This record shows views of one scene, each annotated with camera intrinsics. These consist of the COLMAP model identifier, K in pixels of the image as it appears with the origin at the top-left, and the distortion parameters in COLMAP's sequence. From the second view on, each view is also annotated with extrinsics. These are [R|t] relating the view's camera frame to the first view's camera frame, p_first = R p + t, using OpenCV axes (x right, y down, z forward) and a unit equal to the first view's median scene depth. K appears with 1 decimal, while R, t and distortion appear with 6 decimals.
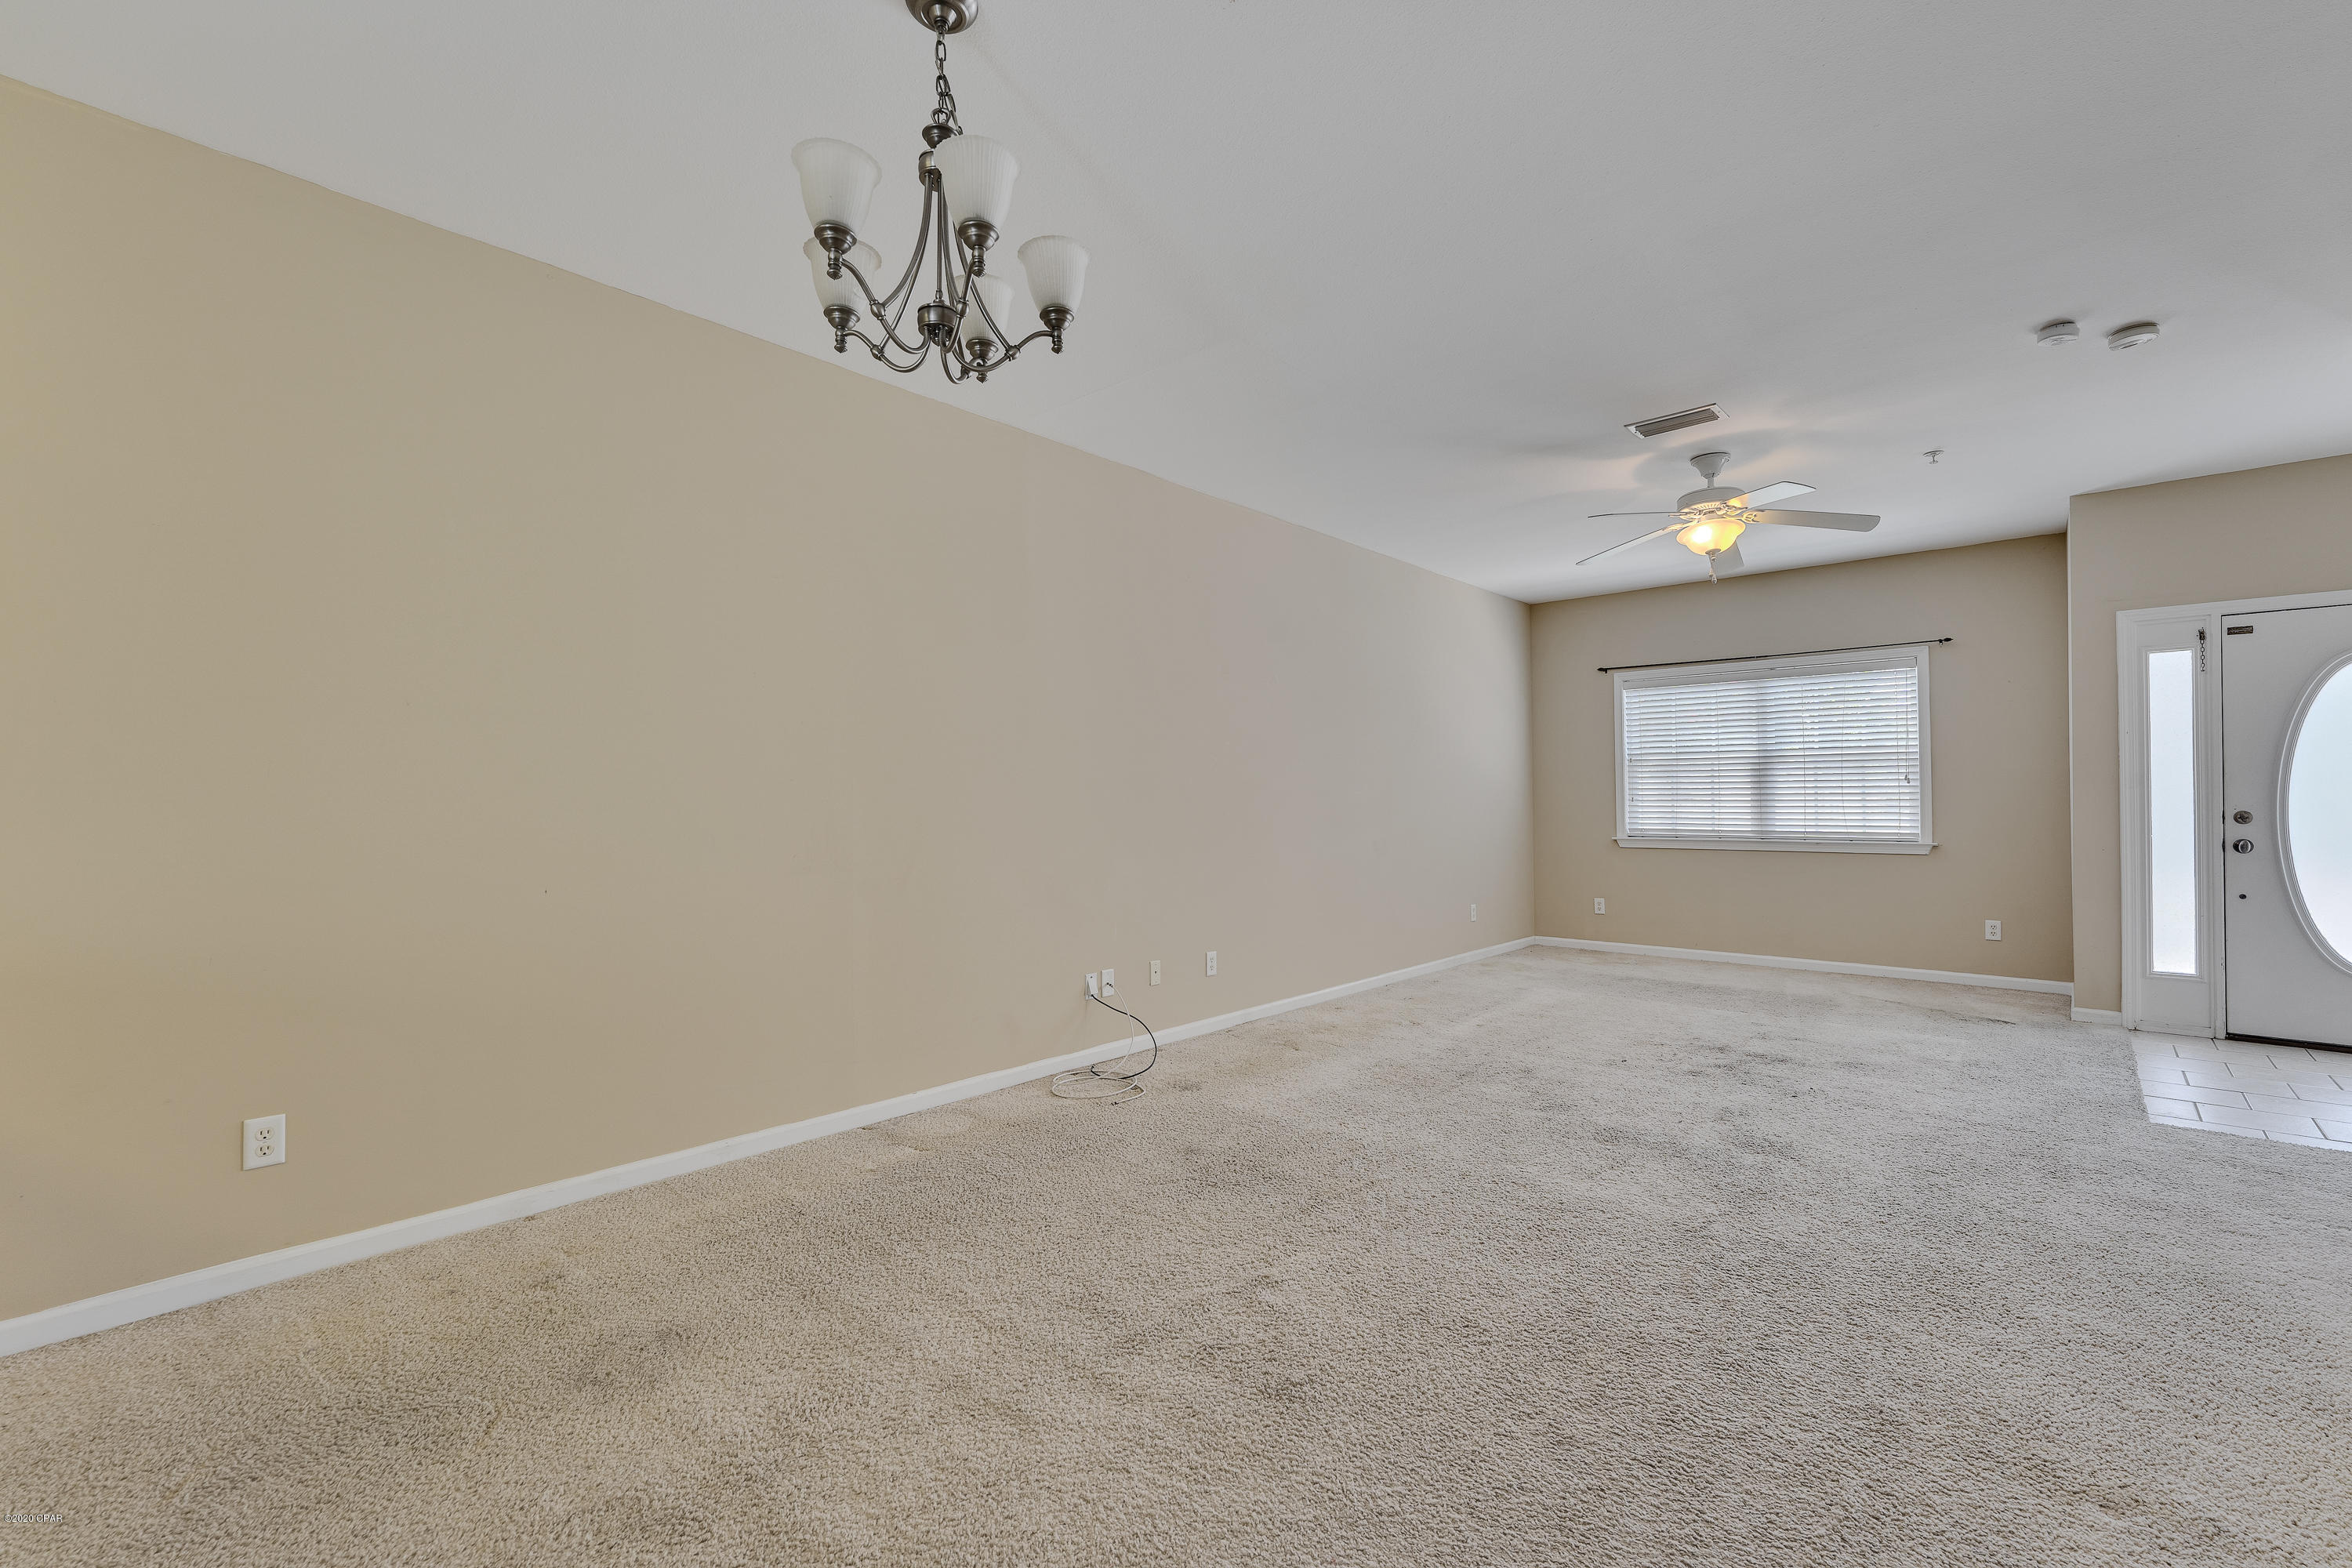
lens RADIAL K [[1000.4, 0, 1172.7], [0, 1000.4, 794.0], [0, 0, 1]] dist [-0.004419, -0.000425]
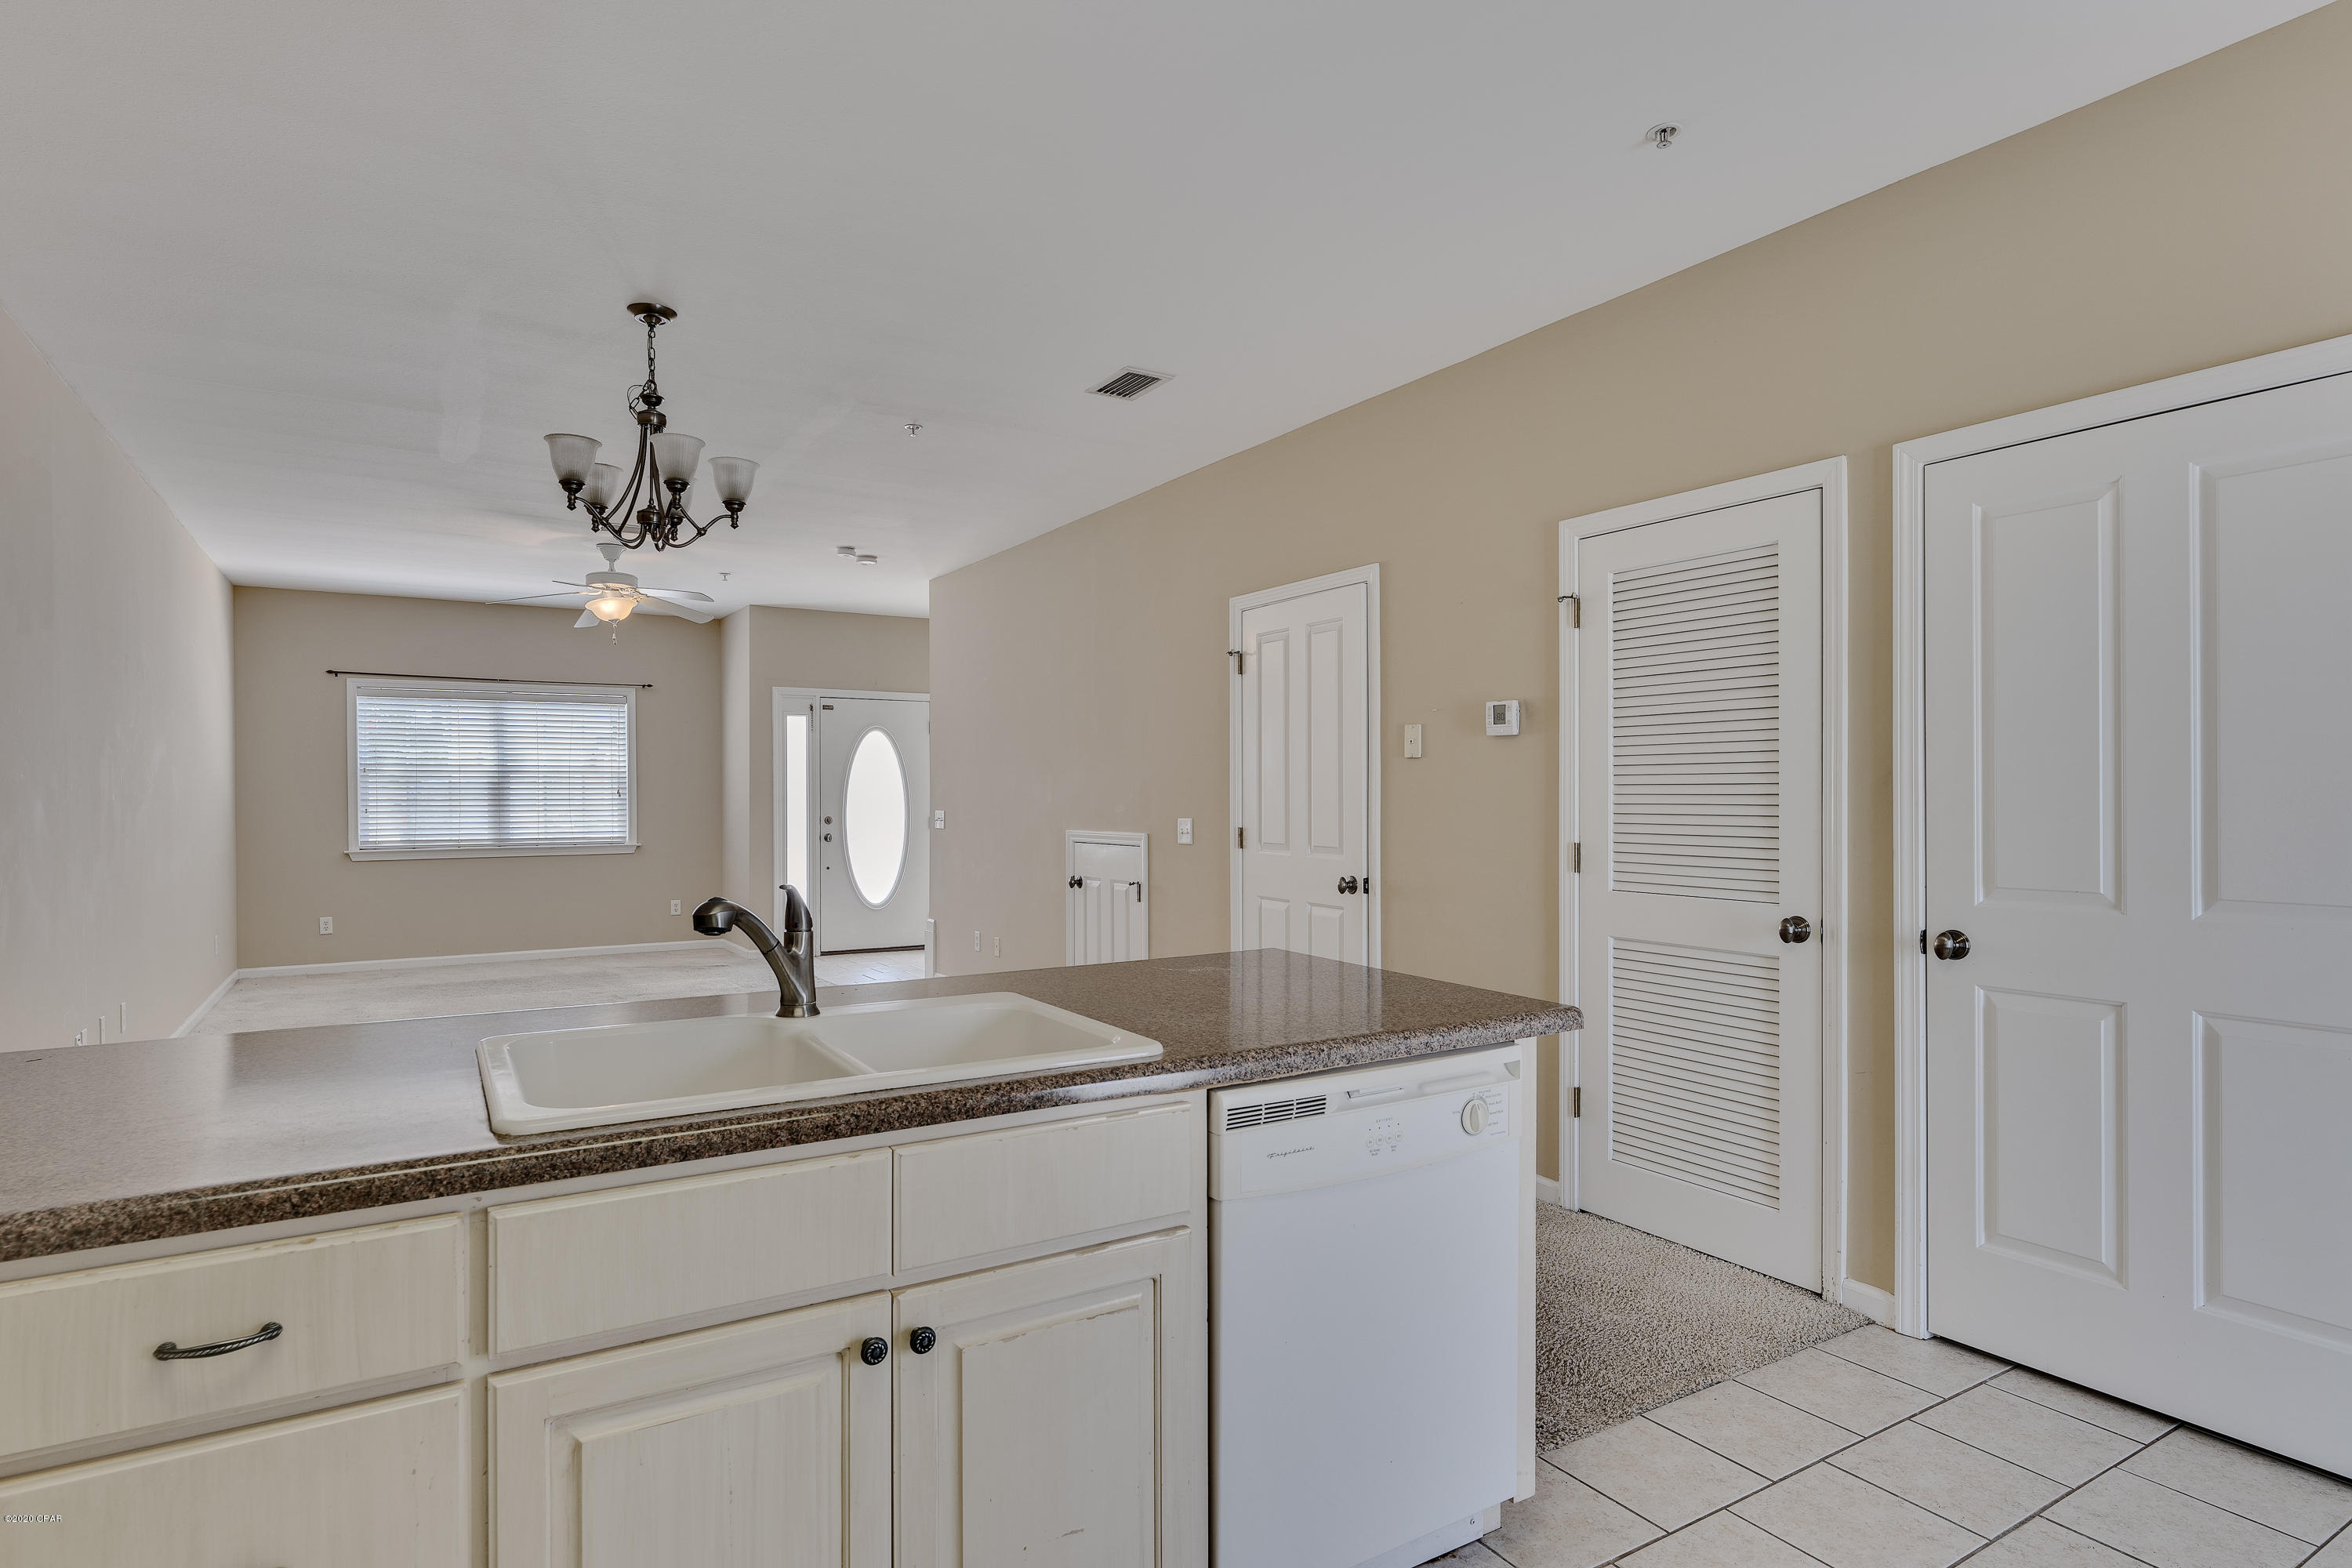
lens RADIAL K [[1260.5, 0, 1164.0], [0, 1260.5, 795.3], [0, 0, 1]] dist [0.015172, 0.000472]
pose [[0.285647, 0.002434, 0.958332, -0.604537], [-0.003857, 0.999992, -0.001390, -0.013528], [-0.958327, -0.003300, 0.285654, -0.105336]]
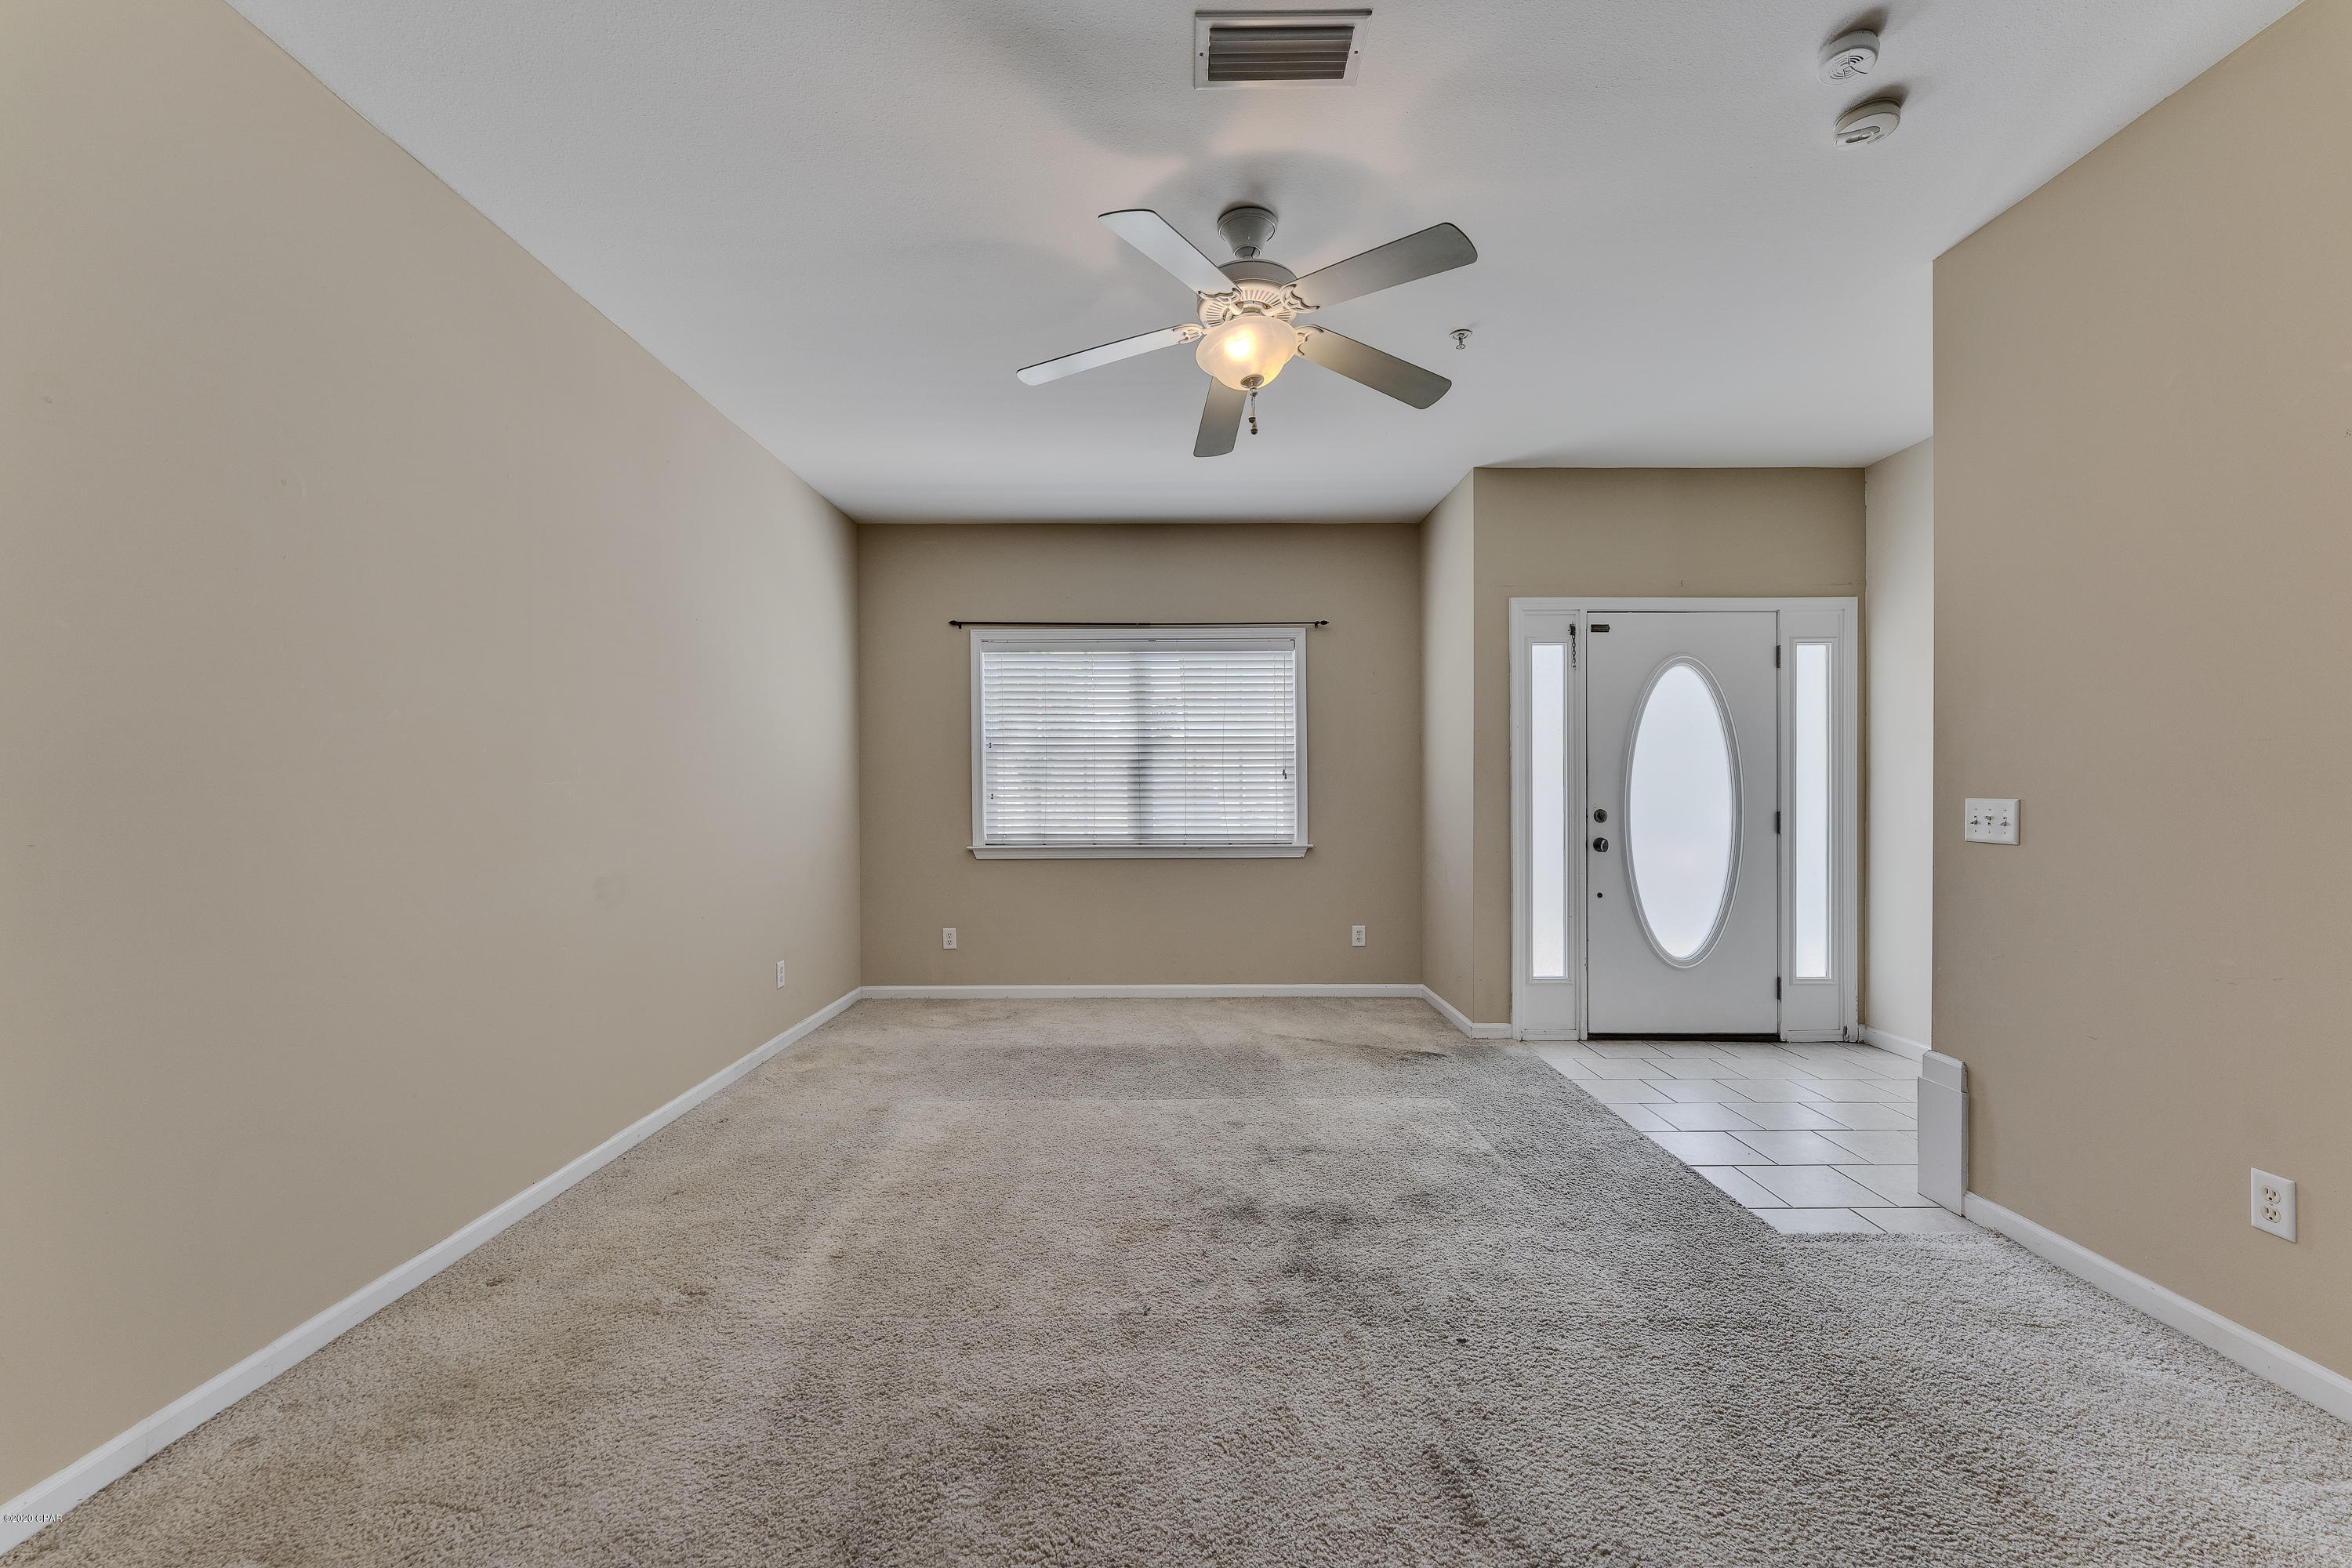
lens RADIAL K [[938.5, 0, 1179.2], [0, 938.5, 792.9], [0, 0, 1]] dist [0.001912, 0.000447]
pose [[0.738926, 0.001509, 0.673785, 0.099924], [-0.004411, 0.999987, 0.002599, -0.000067], [-0.673773, -0.004893, 0.738922, 0.457561]]
